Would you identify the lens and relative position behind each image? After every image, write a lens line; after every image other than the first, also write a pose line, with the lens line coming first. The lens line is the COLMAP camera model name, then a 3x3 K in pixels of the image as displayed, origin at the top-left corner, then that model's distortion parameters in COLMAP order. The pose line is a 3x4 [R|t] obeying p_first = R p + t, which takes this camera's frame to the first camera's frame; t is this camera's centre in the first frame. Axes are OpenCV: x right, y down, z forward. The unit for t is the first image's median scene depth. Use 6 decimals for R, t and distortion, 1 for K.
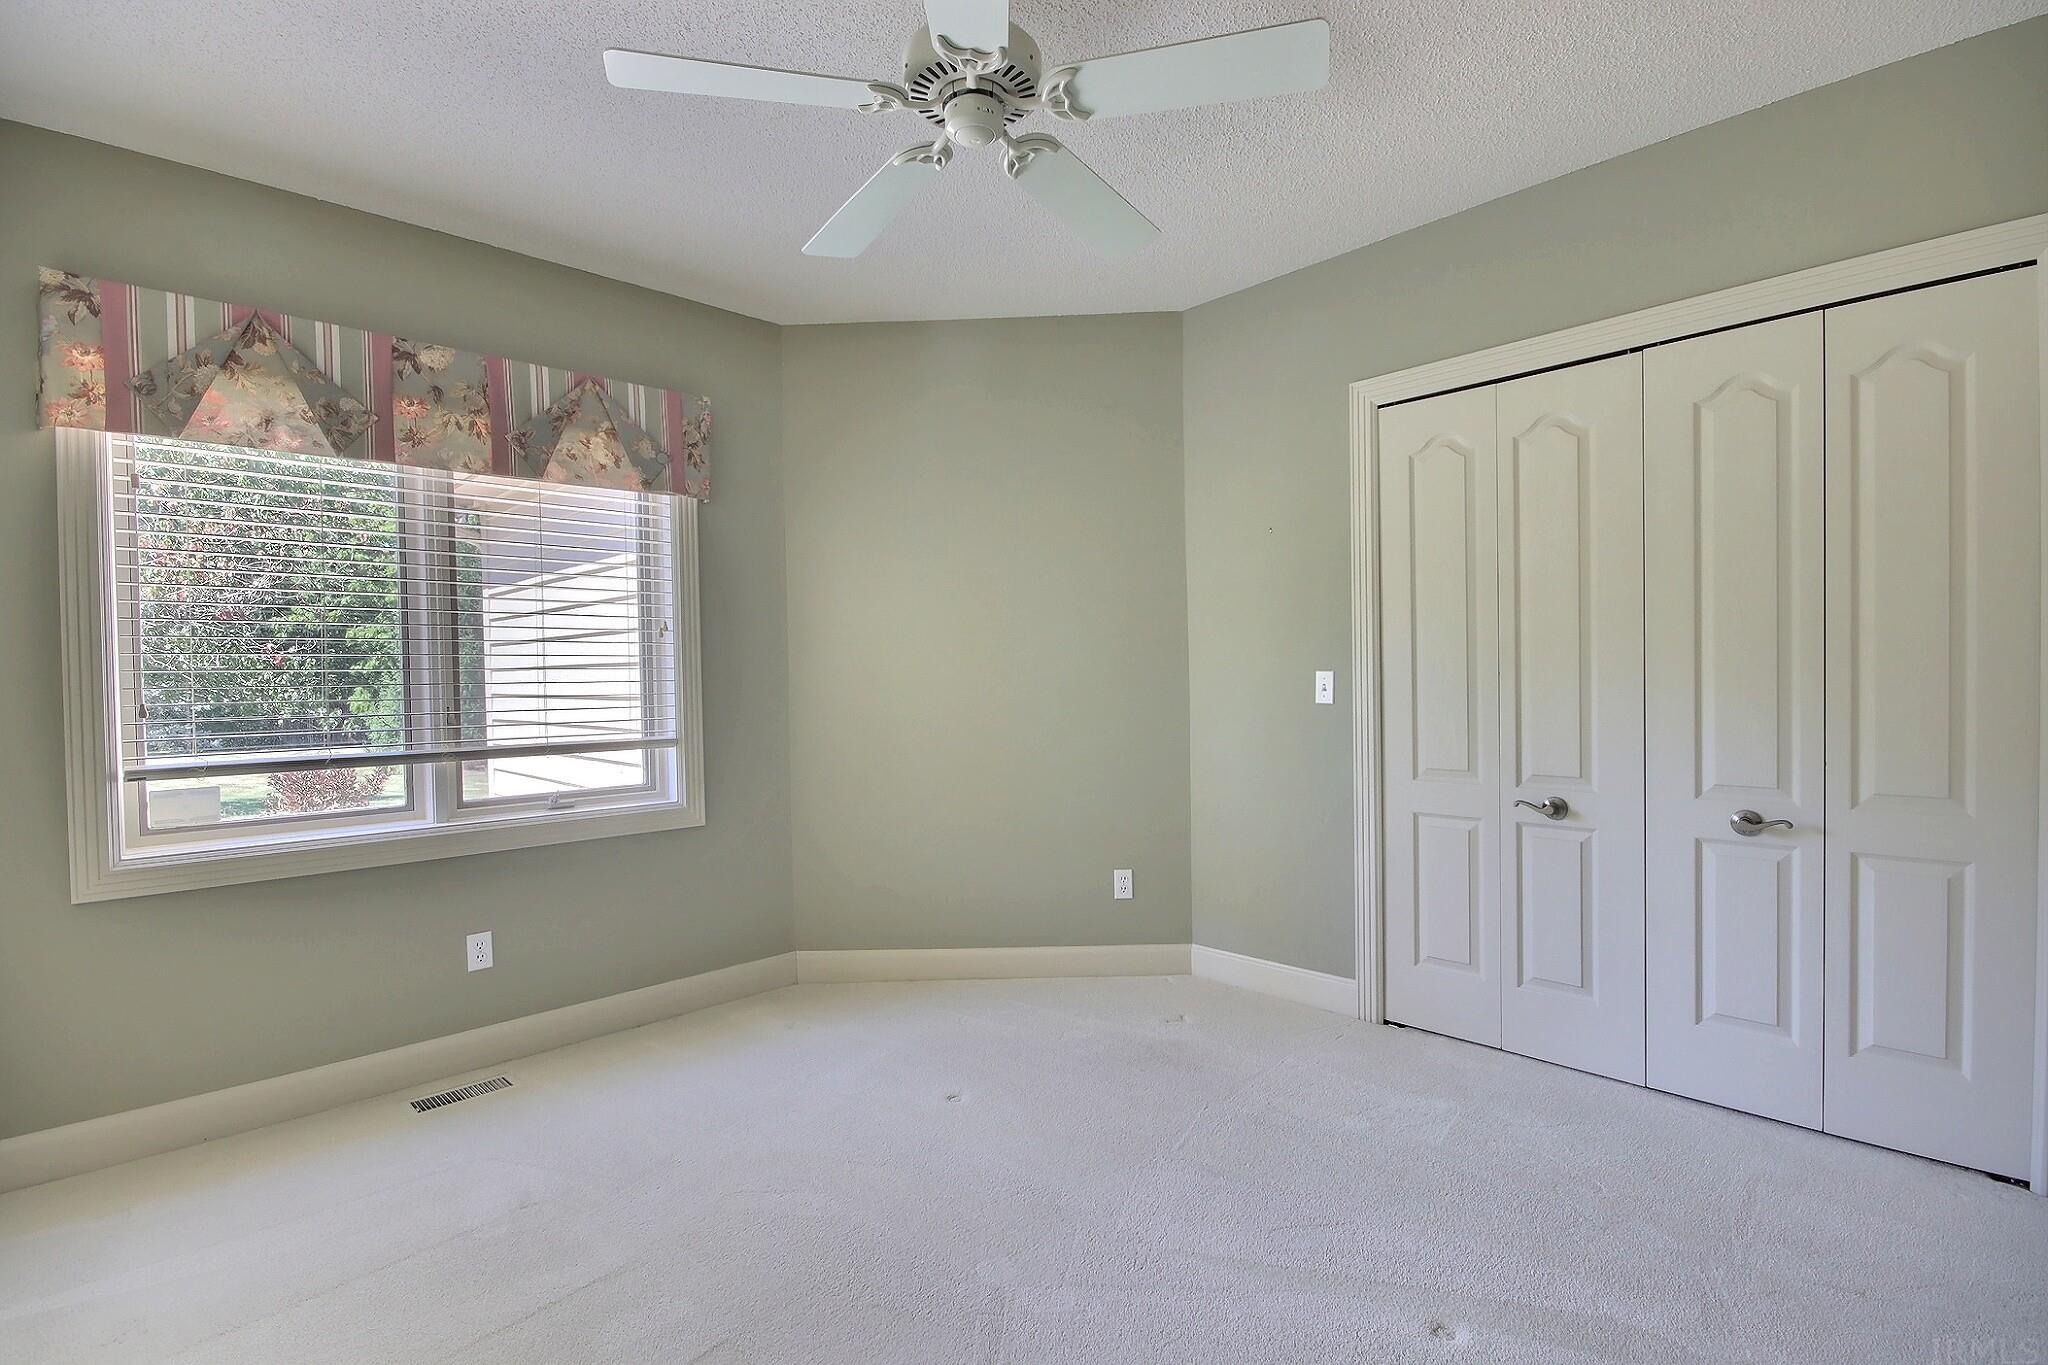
lens RADIAL K [[947.2, 0, 1033.3], [0, 947.2, 687.3], [0, 0, 1]] dist [0.000140, -0.007035]
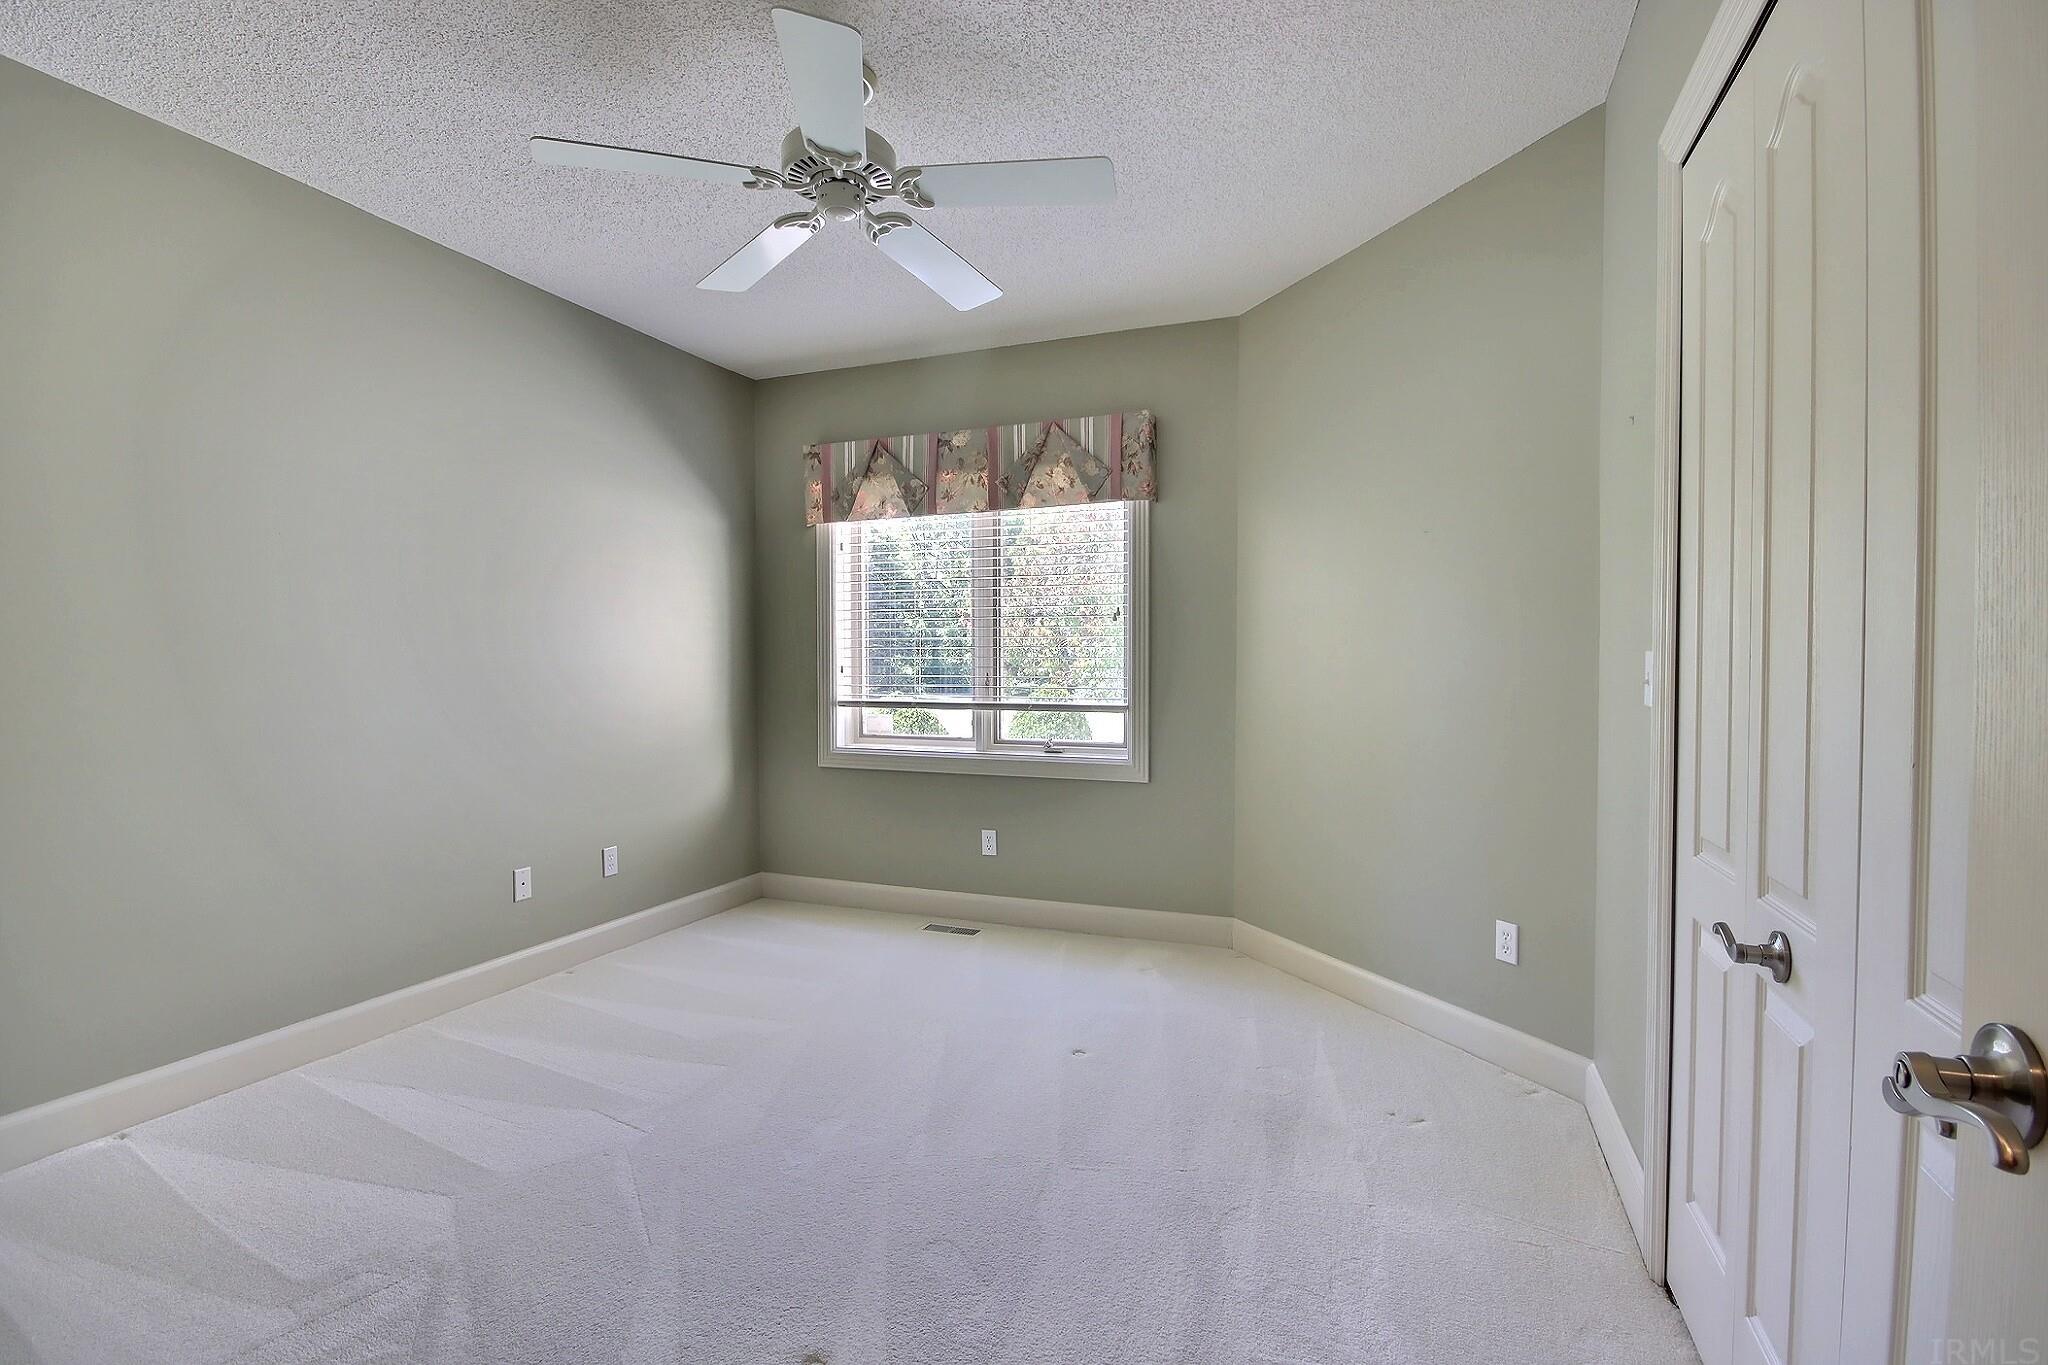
lens RADIAL K [[947.2, 0, 1033.3], [0, 947.2, 687.3], [0, 0, 1]] dist [0.000140, -0.007035]
pose [[0.409327, 0.036915, -0.911641, 0.799132], [-0.018938, 0.999310, 0.031962, -0.005561], [0.912191, 0.004182, 0.409743, 0.493321]]
